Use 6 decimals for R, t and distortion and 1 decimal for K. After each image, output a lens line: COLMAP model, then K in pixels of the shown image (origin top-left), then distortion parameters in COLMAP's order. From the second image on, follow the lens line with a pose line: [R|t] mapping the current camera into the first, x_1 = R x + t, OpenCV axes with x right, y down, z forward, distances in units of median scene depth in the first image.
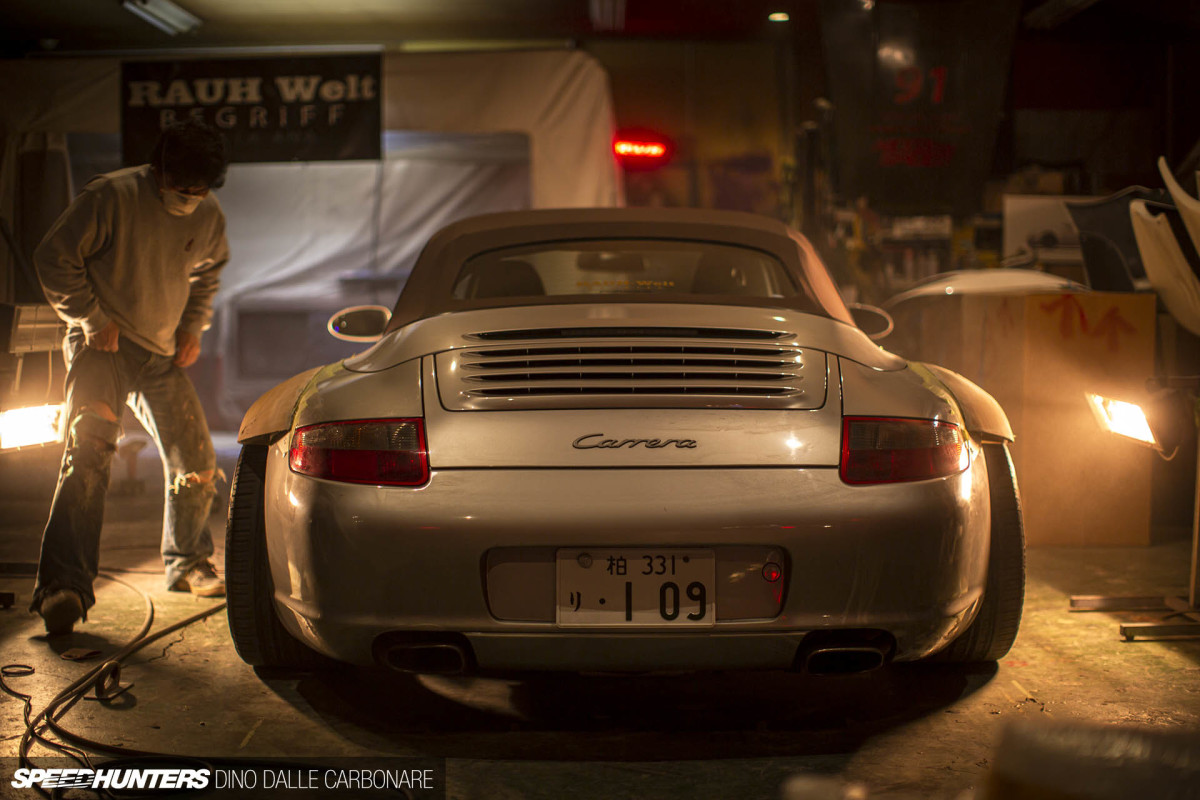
lens RADIAL K [[1654.8, 0, 599.6], [0, 1654.8, 405.1], [0, 0, 1]] dist [-0.057507, 0.000000]
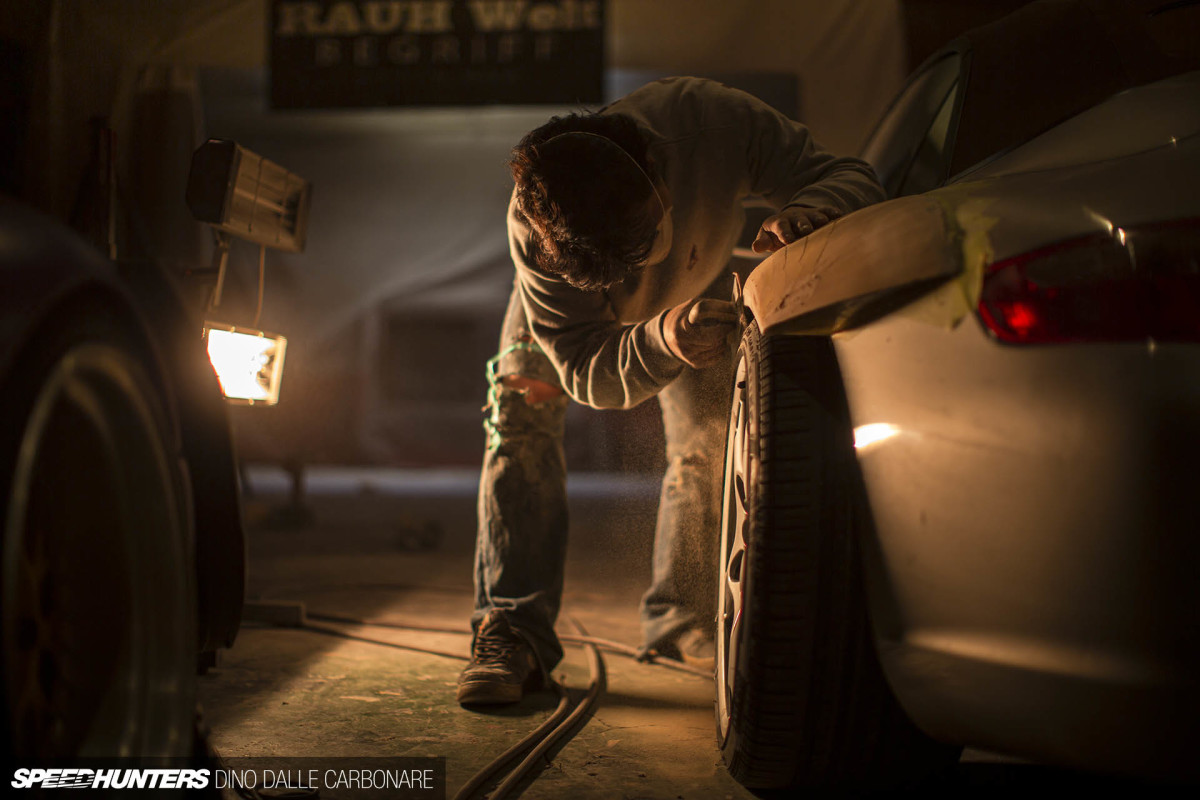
lens RADIAL K [[1654.8, 0, 596.1], [0, 1654.8, 394.3], [0, 0, 1]] dist [-0.057507, 0.000000]
pose [[0.999741, 0.011879, -0.019394, -0.120055], [-0.013062, 0.997989, -0.062027, 0.033548], [0.018619, 0.062264, 0.997886, 0.240393]]
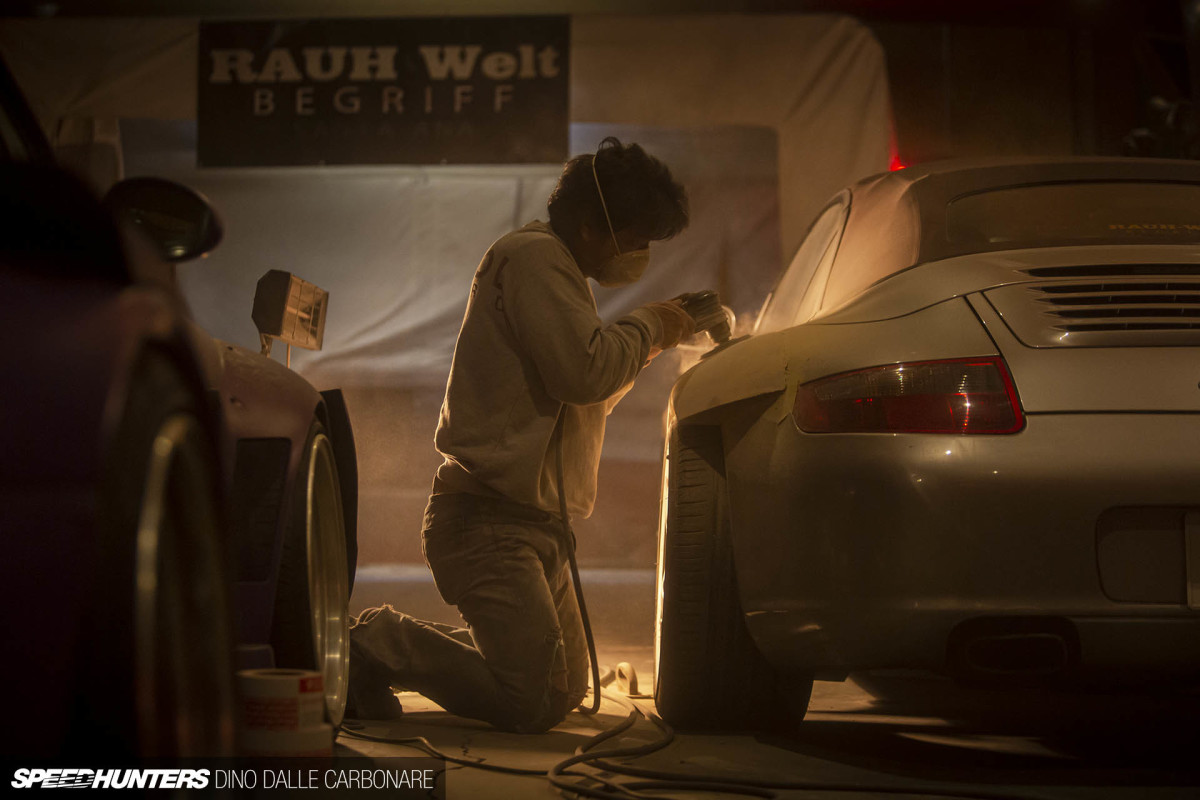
lens RADIAL K [[2570.6, 0, 602.2], [0, 2570.6, 399.4], [0, 0, 1]] dist [-0.144730, 0.000000]
pose [[0.999901, 0.013090, 0.005065, -0.120822], [-0.012534, 0.995155, -0.097518, 0.059956], [-0.006317, 0.097444, 0.995221, -0.087291]]
